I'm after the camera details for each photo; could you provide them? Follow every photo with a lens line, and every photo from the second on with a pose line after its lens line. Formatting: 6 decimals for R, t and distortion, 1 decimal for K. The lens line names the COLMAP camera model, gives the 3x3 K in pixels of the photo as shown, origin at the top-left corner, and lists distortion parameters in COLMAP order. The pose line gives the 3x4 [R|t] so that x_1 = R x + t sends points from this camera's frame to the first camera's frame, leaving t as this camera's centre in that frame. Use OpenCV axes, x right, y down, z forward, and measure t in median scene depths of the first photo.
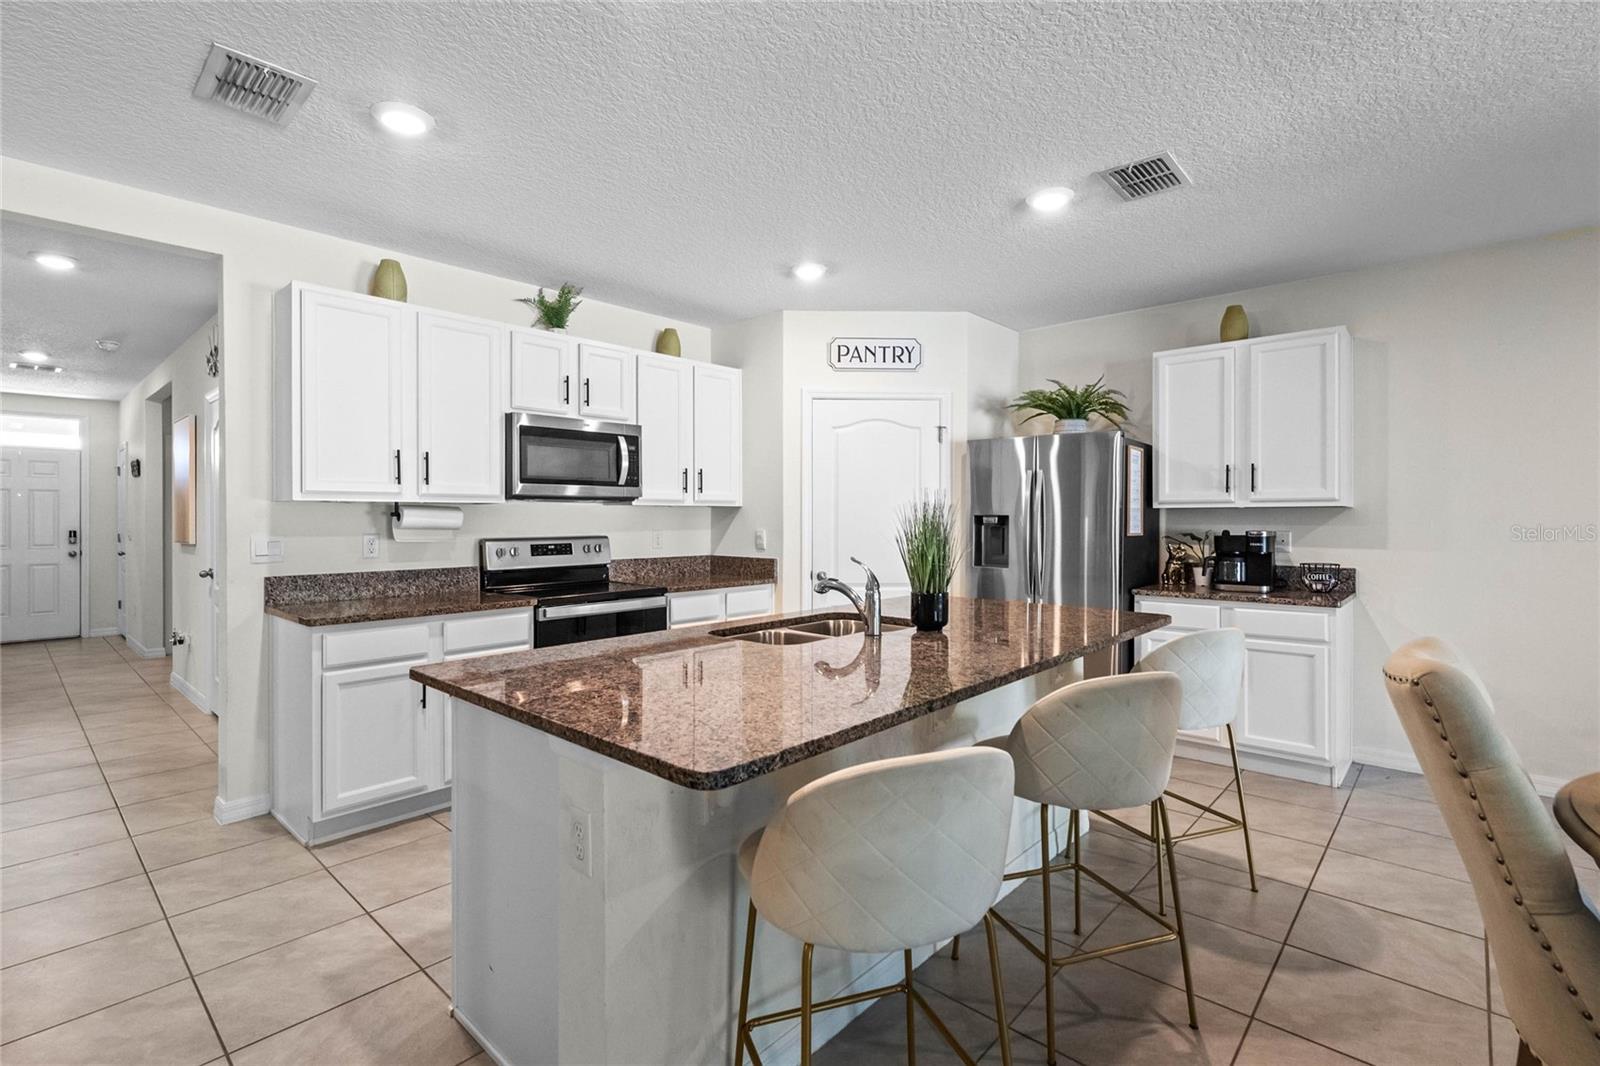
lens RADIAL K [[729.3, 0, 786.5], [0, 729.3, 522.5], [0, 0, 1]] dist [0.001005, -0.000869]
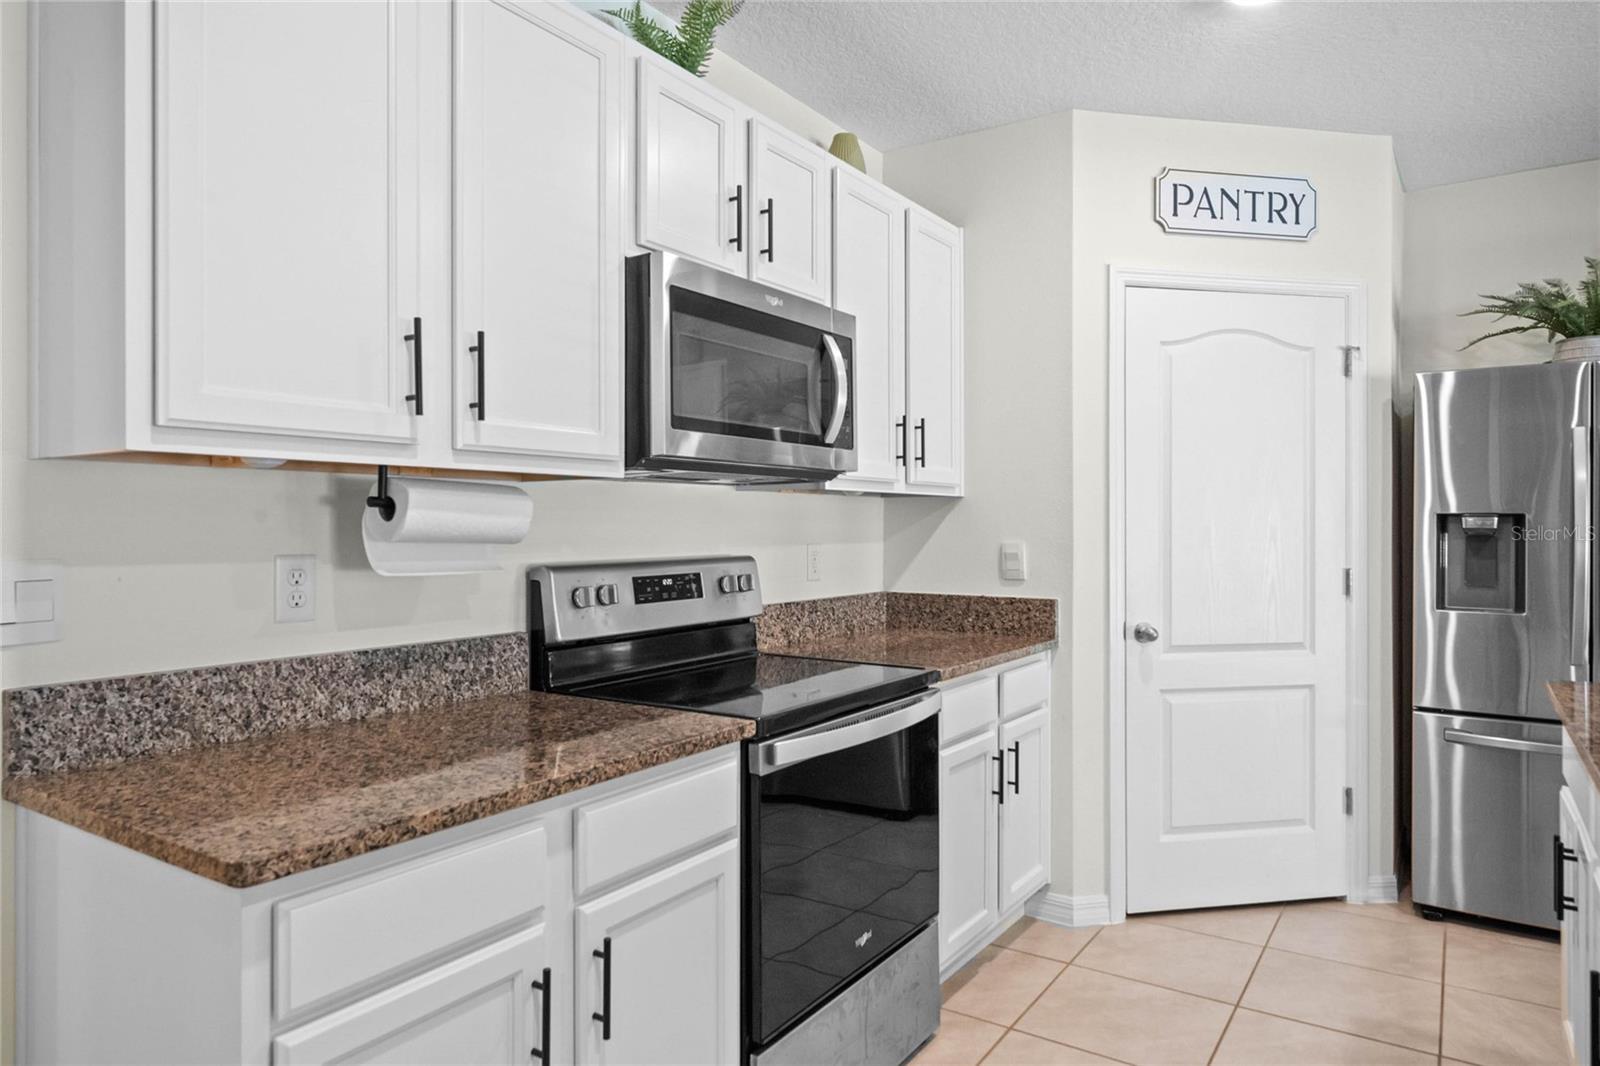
lens RADIAL K [[992.8, 0, 798.1], [0, 992.8, 521.3], [0, 0, 1]] dist [-0.000033, 0.001513]
pose [[0.988302, 0.001117, 0.152503, -0.345893], [0.000588, 0.999938, -0.011135, 0.003836], [-0.152506, 0.011094, 0.988240, 0.405797]]
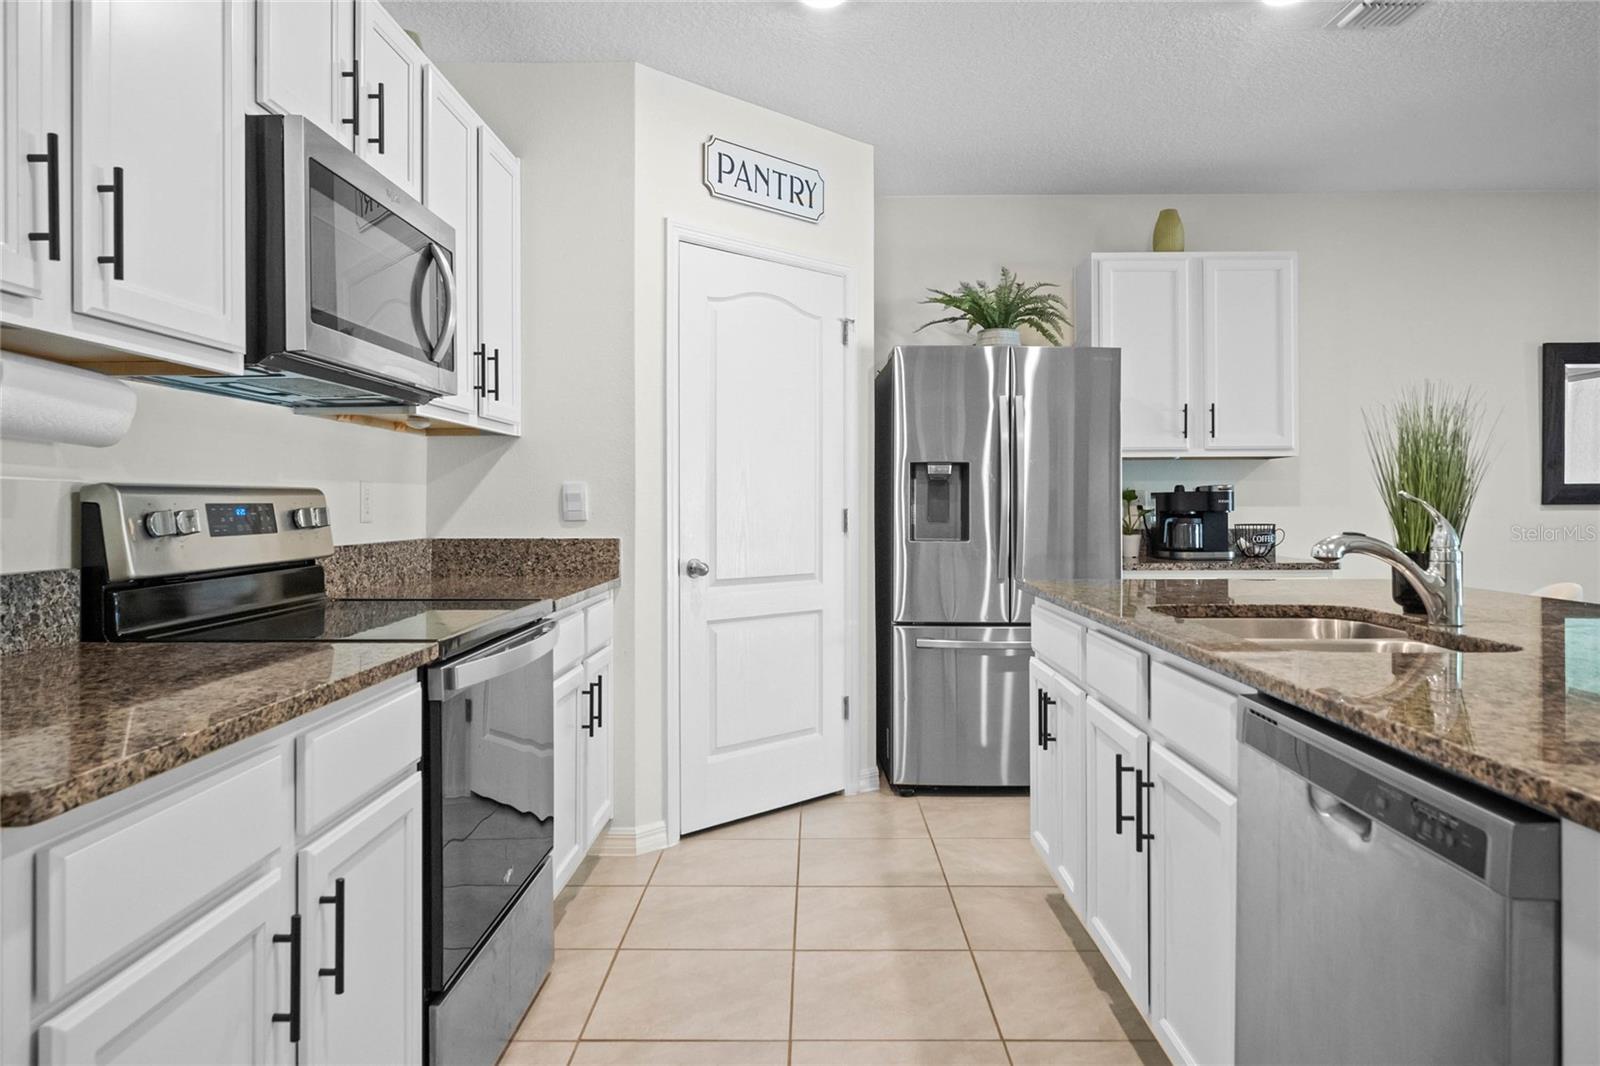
lens RADIAL K [[1040.1, 0, 803.7], [0, 1040.1, 496.9], [0, 0, 1]] dist [0.007294, -0.006830]
pose [[0.744730, 0.003357, 0.667357, -0.476719], [0.006434, 0.999905, -0.012210, 0.035369], [-0.667335, 0.013387, 0.744638, 0.426698]]
